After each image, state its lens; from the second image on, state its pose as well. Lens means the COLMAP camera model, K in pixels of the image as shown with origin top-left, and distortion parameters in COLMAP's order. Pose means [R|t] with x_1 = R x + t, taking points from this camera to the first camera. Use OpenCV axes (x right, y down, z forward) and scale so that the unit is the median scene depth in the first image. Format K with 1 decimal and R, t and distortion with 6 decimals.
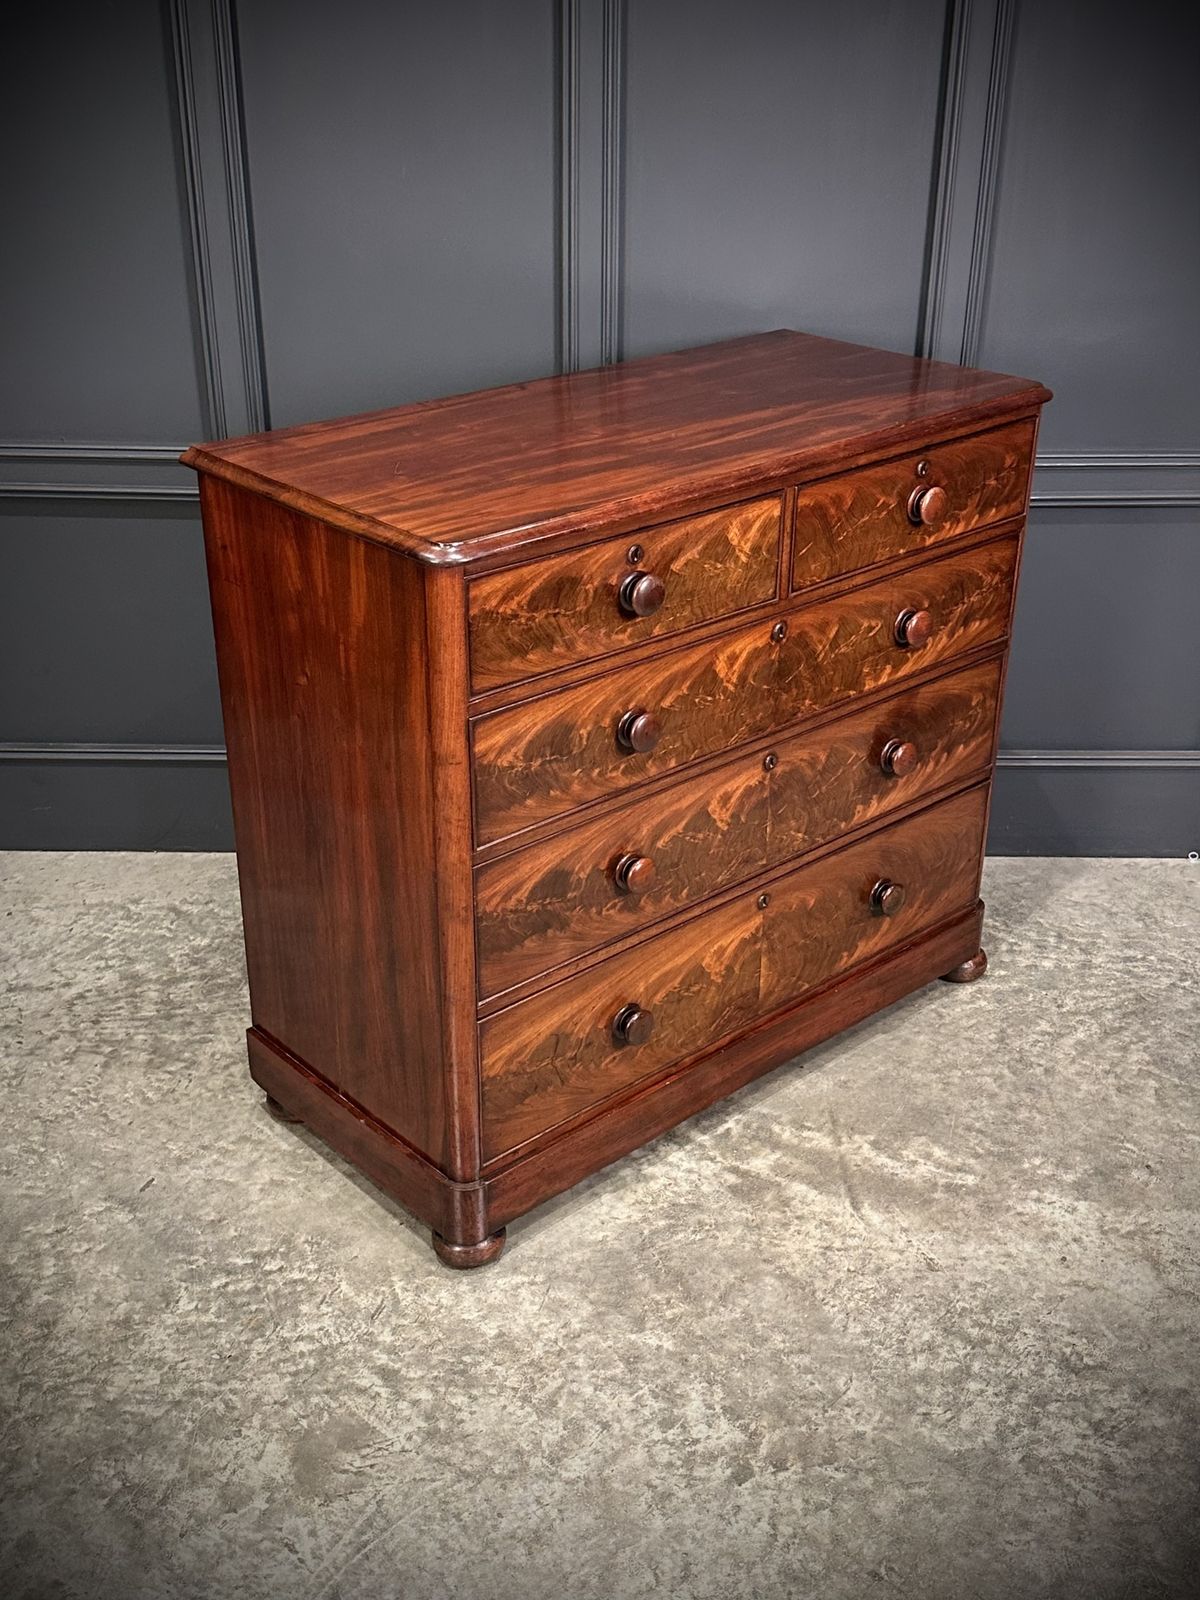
lens RADIAL K [[1686.3, 0, 597.8], [0, 1686.3, 801.1], [0, 0, 1]] dist [0.215128, -0.464269]
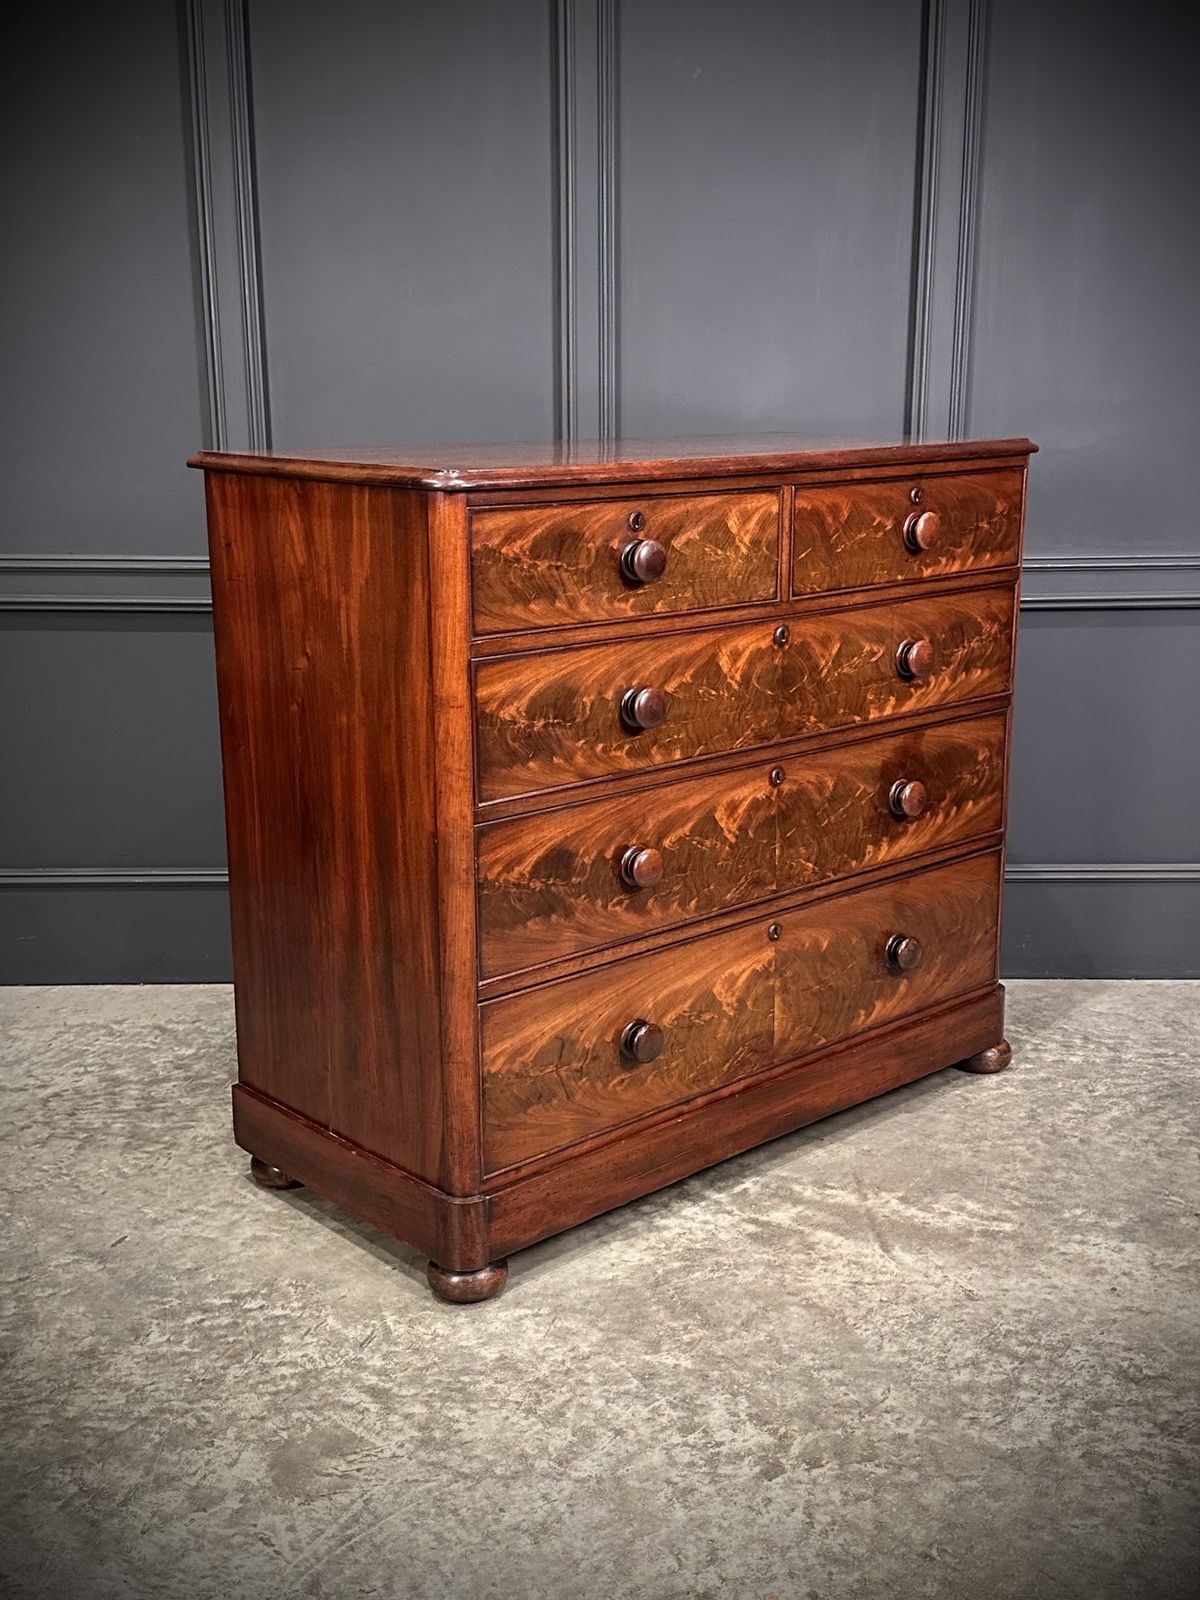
lens RADIAL K [[1709.1, 0, 605.8], [0, 1709.1, 797.8], [0, 0, 1]] dist [0.212310, -0.453177]
pose [[0.999917, -0.011196, 0.006359, -0.004061], [0.012304, 0.976370, -0.215755, 0.213143], [-0.003793, 0.215815, 0.976427, 0.033066]]
